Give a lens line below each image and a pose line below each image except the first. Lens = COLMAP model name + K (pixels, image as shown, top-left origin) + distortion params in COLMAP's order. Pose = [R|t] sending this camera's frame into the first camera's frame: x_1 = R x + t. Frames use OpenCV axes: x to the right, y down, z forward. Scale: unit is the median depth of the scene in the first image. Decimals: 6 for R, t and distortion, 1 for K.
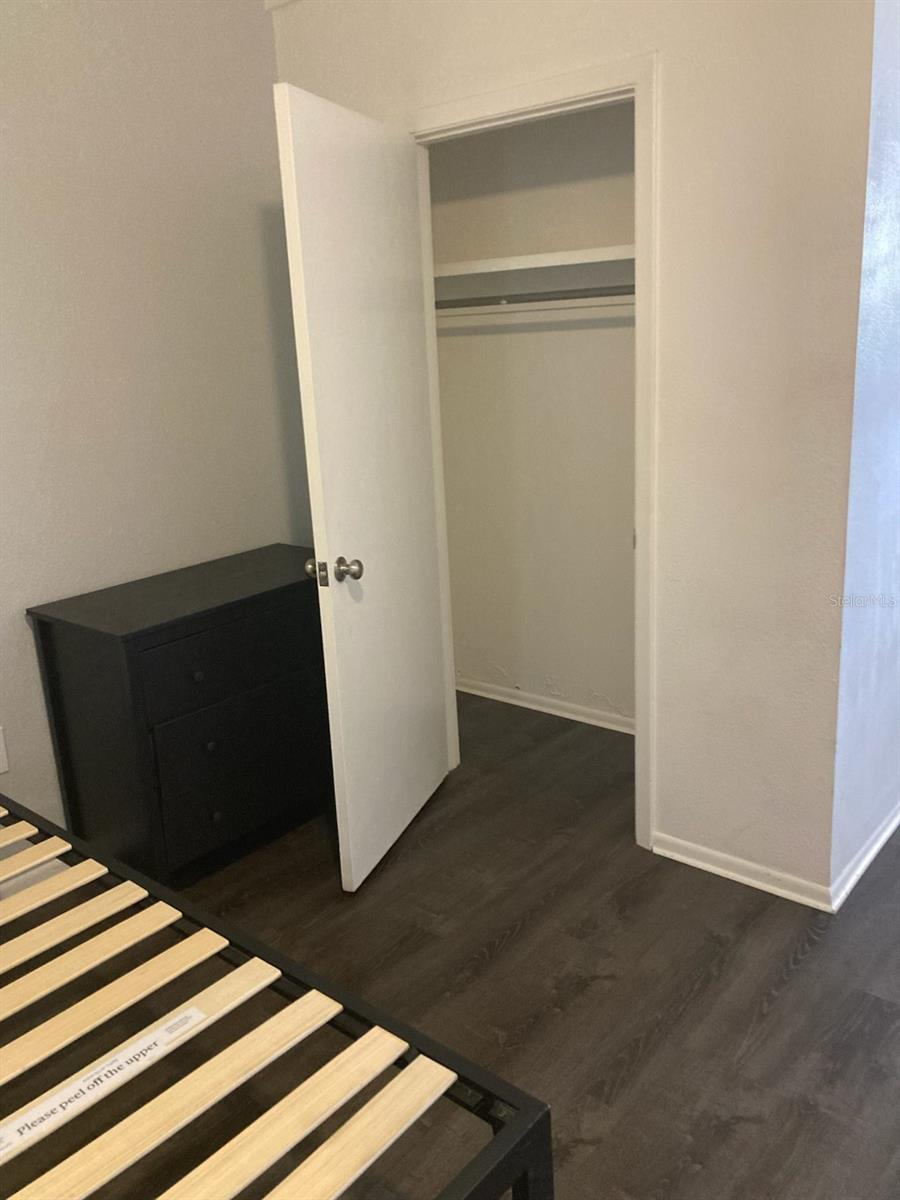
lens RADIAL K [[984.5, 0, 450.0], [0, 984.5, 600.0], [0, 0, 1]] dist [0.009156, 0.010274]
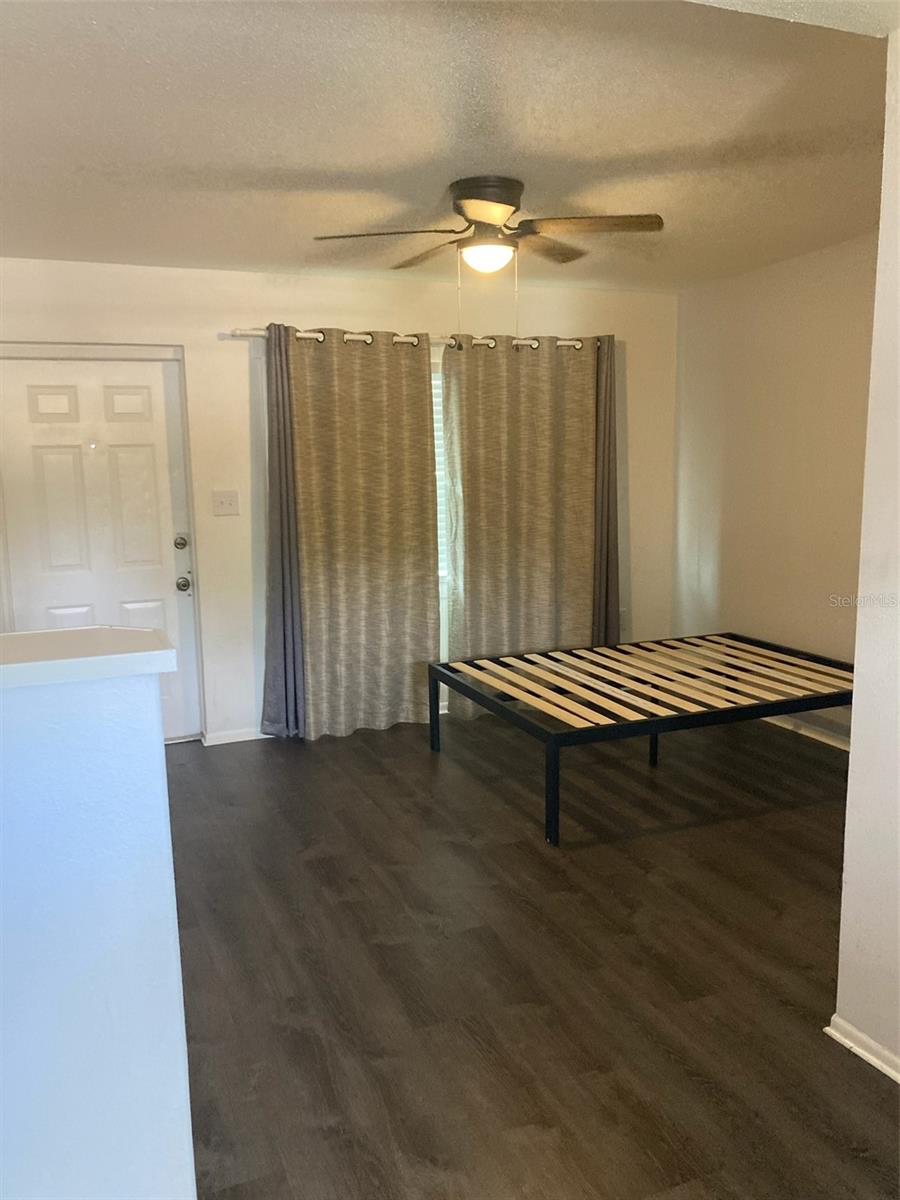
lens RADIAL K [[984.5, 0, 450.0], [0, 984.5, 600.0], [0, 0, 1]] dist [0.009156, 0.010274]
pose [[-0.440182, 0.205452, -0.874088, 2.046697], [-0.205308, 0.924653, 0.320728, -0.529543], [0.874122, 0.320635, -0.364834, 1.305072]]
